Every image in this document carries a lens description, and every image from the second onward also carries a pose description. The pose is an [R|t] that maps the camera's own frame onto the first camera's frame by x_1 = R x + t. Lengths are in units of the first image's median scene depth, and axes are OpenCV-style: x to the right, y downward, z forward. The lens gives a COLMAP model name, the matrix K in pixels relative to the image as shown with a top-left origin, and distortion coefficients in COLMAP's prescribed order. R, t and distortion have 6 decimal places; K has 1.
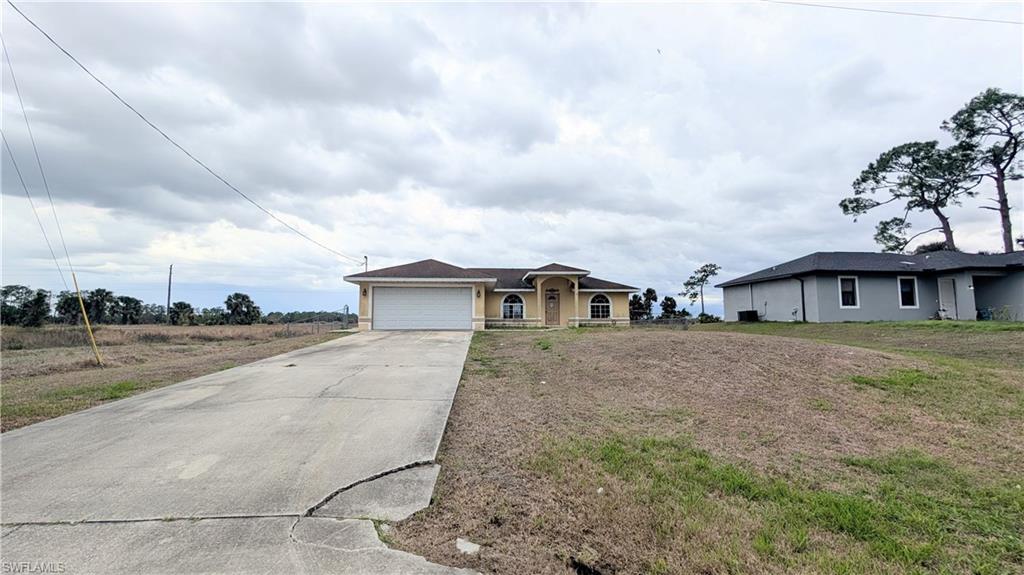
lens RADIAL K [[387.3, 0, 512.0], [0, 387.3, 287.5], [0, 0, 1]] dist [0.000033, 0.000027]
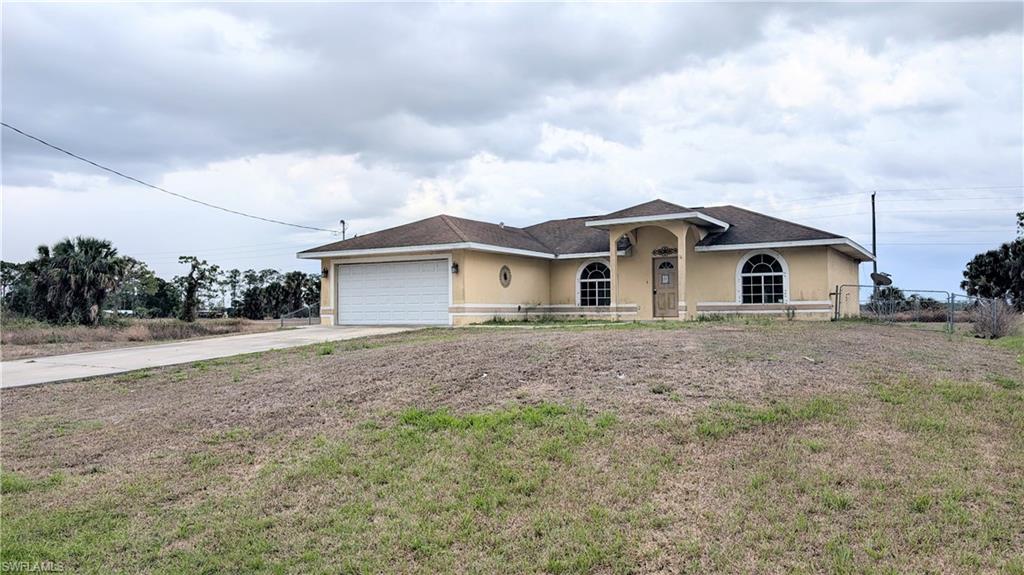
lens RADIAL K [[753.3, 0, 512.1], [0, 753.3, 317.7], [0, 0, 1]] dist [0.046142, -0.000428]
pose [[0.815454, -0.002324, -0.578818, 0.521987], [0.059443, 0.995041, 0.079749, 0.003014], [0.575762, -0.099438, 0.811548, 0.044021]]
